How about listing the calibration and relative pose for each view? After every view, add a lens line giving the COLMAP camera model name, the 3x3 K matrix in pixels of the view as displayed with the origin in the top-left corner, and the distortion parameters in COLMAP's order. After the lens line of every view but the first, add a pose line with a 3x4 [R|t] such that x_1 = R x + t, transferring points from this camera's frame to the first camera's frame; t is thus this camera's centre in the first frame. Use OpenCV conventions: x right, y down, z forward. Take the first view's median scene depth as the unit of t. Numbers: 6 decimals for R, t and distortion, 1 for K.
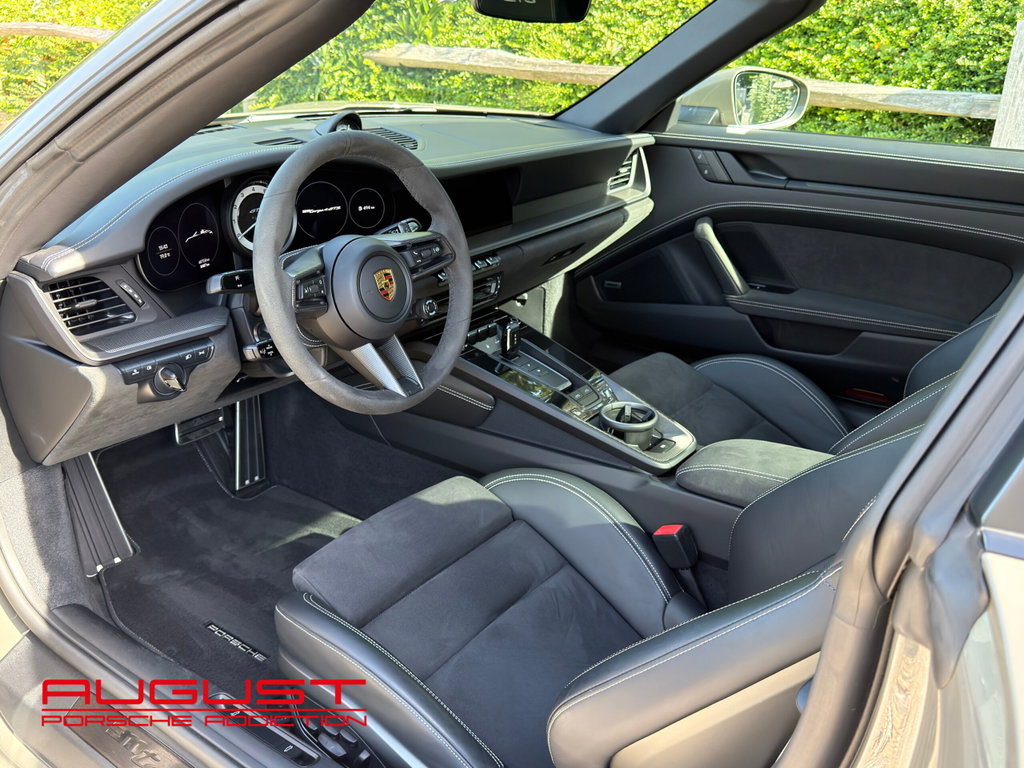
lens RADIAL K [[948.6, 0, 509.7], [0, 948.6, 385.2], [0, 0, 1]] dist [0.003616, 0.000000]
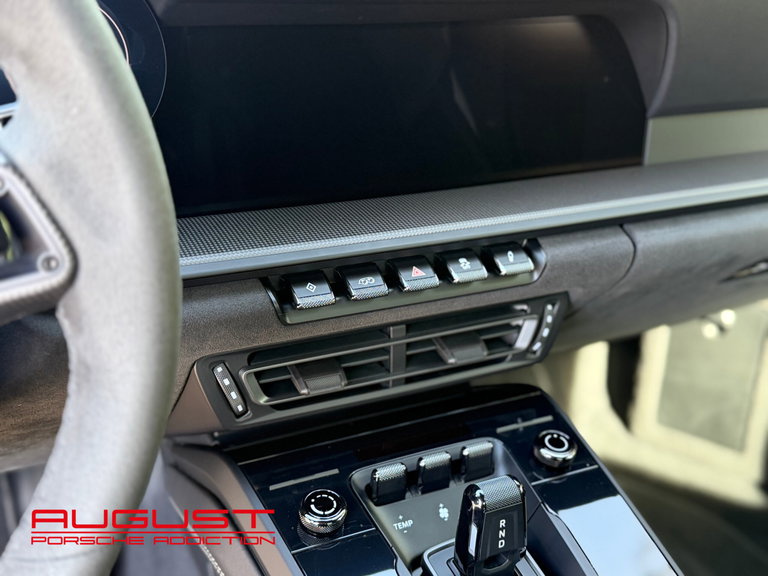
lens RADIAL K [[879.2, 0, 382.9], [0, 879.2, 285.0], [0, 0, 1]] dist [0.054721, 0.000000]
pose [[0.880137, 0.172392, -0.442311, 0.088374], [-0.180682, 0.983256, 0.023693, -0.131772], [0.438990, 0.059064, 0.896549, 0.745879]]
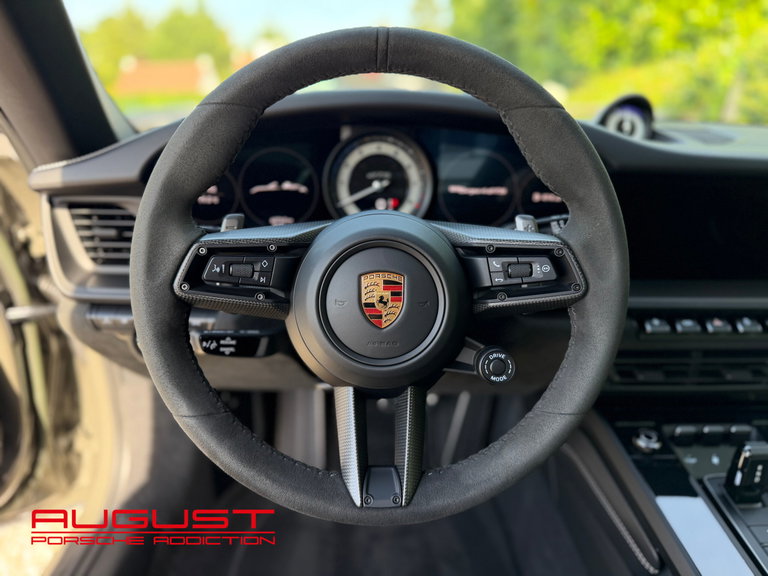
lens RADIAL K [[558.9, 0, 385.9], [0, 558.9, 293.3], [0, 0, 1]] dist [-0.008557, -0.003021]
pose [[0.616543, 0.235380, -0.751313, 0.093351], [-0.301326, 0.952155, 0.051027, -0.102283], [0.727377, 0.194930, 0.657970, 0.633625]]
